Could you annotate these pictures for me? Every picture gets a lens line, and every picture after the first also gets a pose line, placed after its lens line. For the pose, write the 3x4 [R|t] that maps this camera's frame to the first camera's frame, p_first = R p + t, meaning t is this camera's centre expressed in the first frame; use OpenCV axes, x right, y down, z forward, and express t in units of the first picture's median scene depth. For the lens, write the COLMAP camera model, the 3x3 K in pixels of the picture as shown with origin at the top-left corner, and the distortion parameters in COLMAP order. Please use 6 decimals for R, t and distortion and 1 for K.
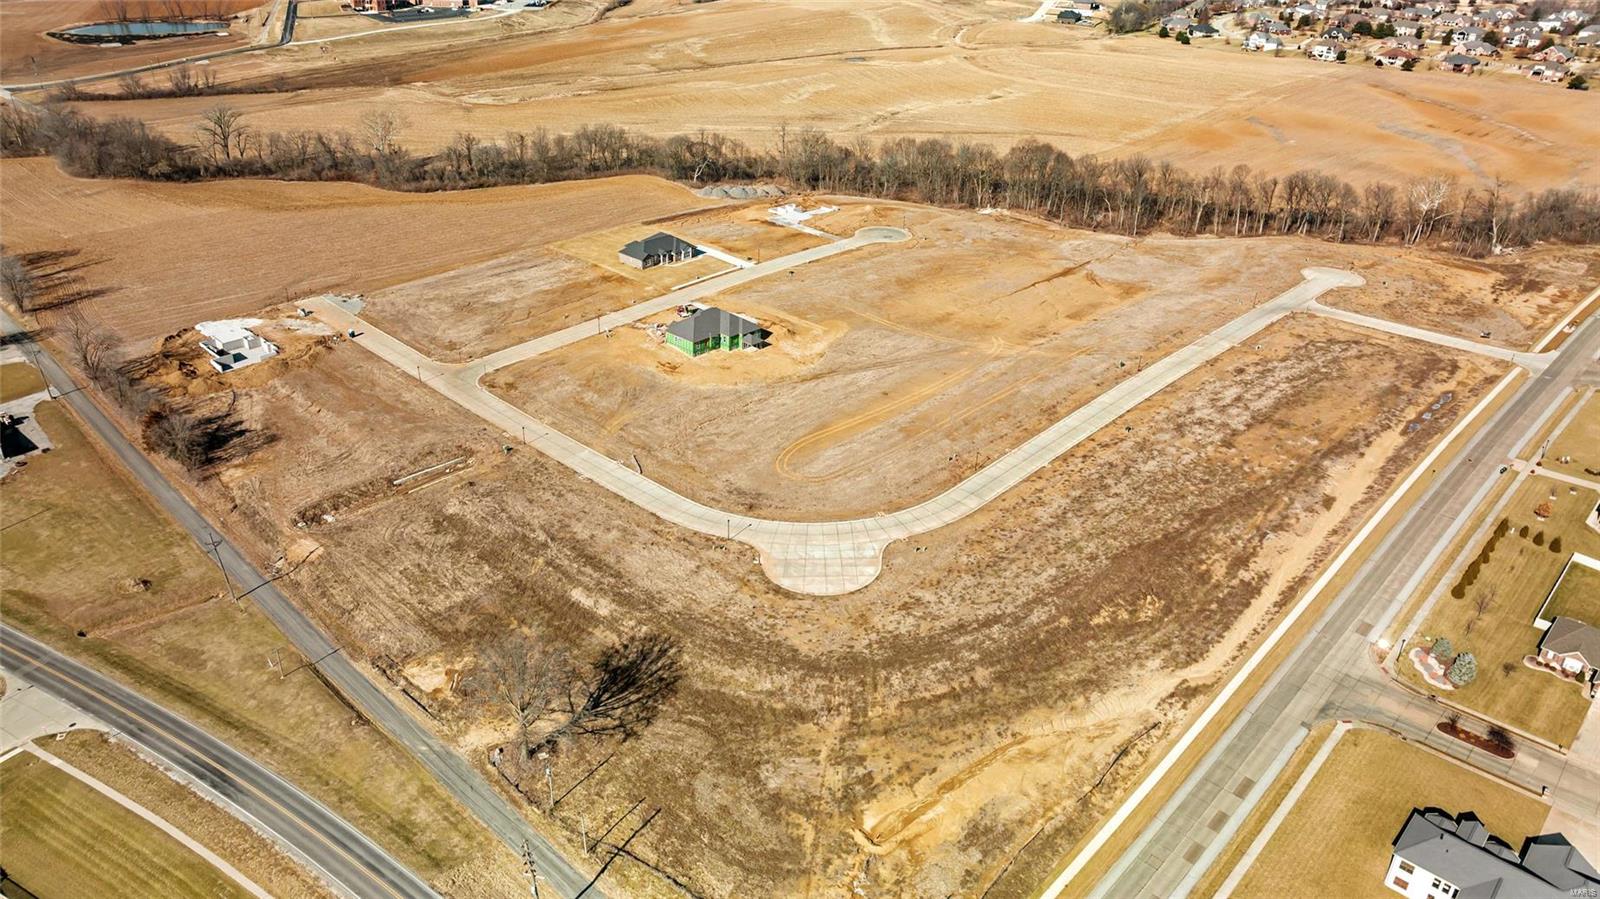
lens RADIAL K [[1137.8, 0, 798.3], [0, 1137.8, 449.7], [0, 0, 1]] dist [-0.028662, 0.024214]
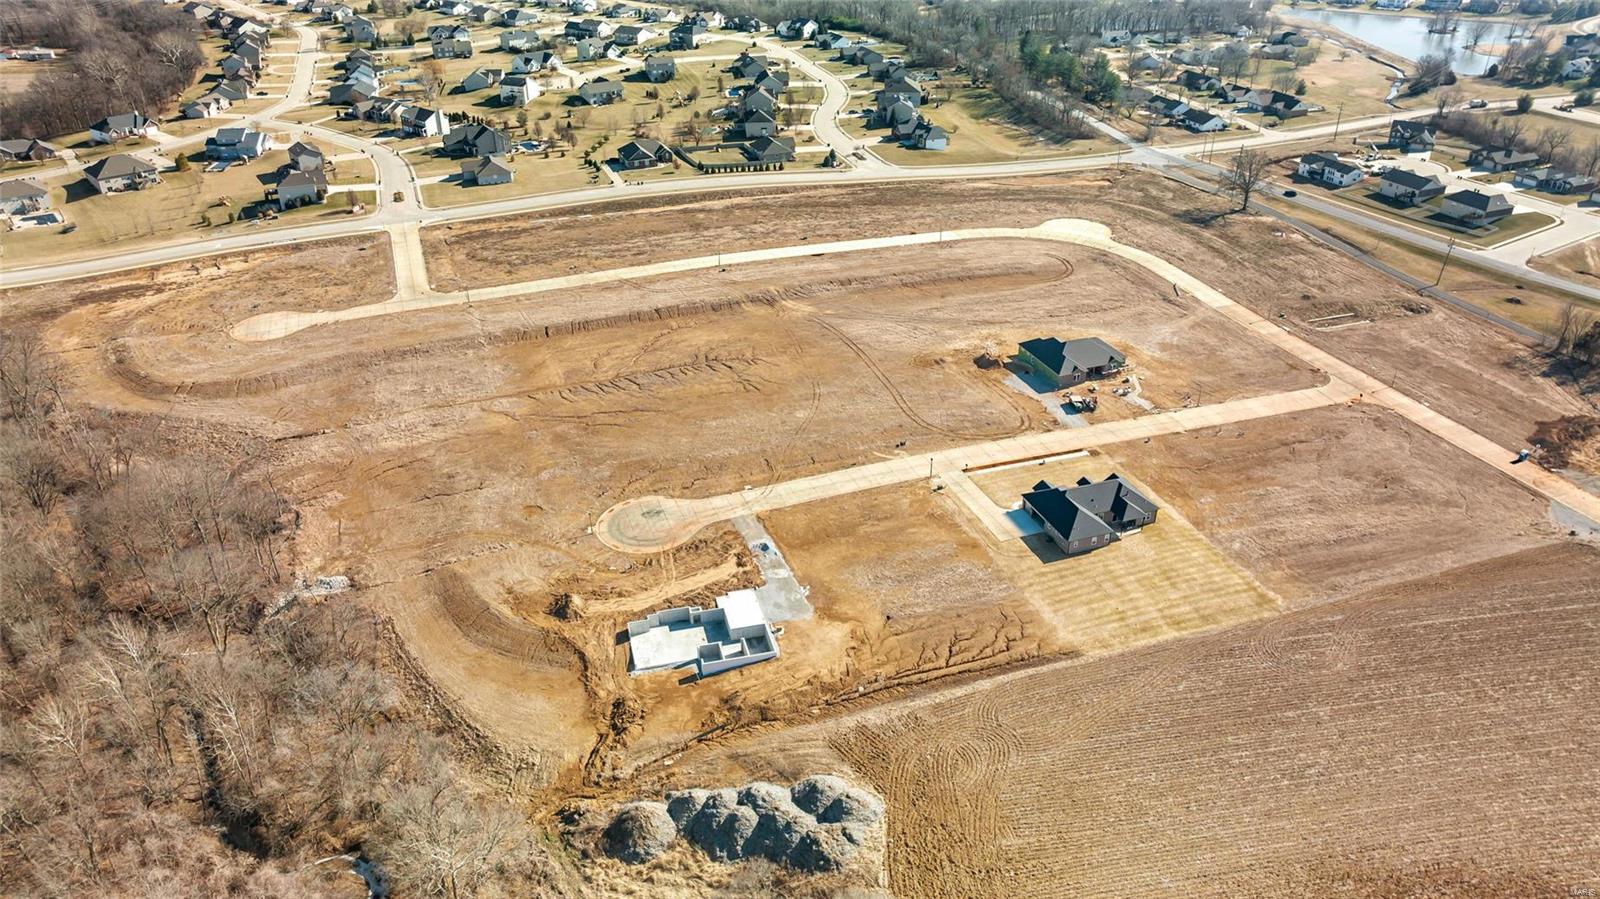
lens RADIAL K [[1137.8, 0, 798.3], [0, 1137.8, 449.7], [0, 0, 1]] dist [-0.028662, 0.024214]
pose [[-0.886686, -0.243892, 0.392816, -0.295149], [0.201181, 0.561429, 0.802698, -0.959585], [-0.416310, 0.790768, -0.448745, 1.796838]]
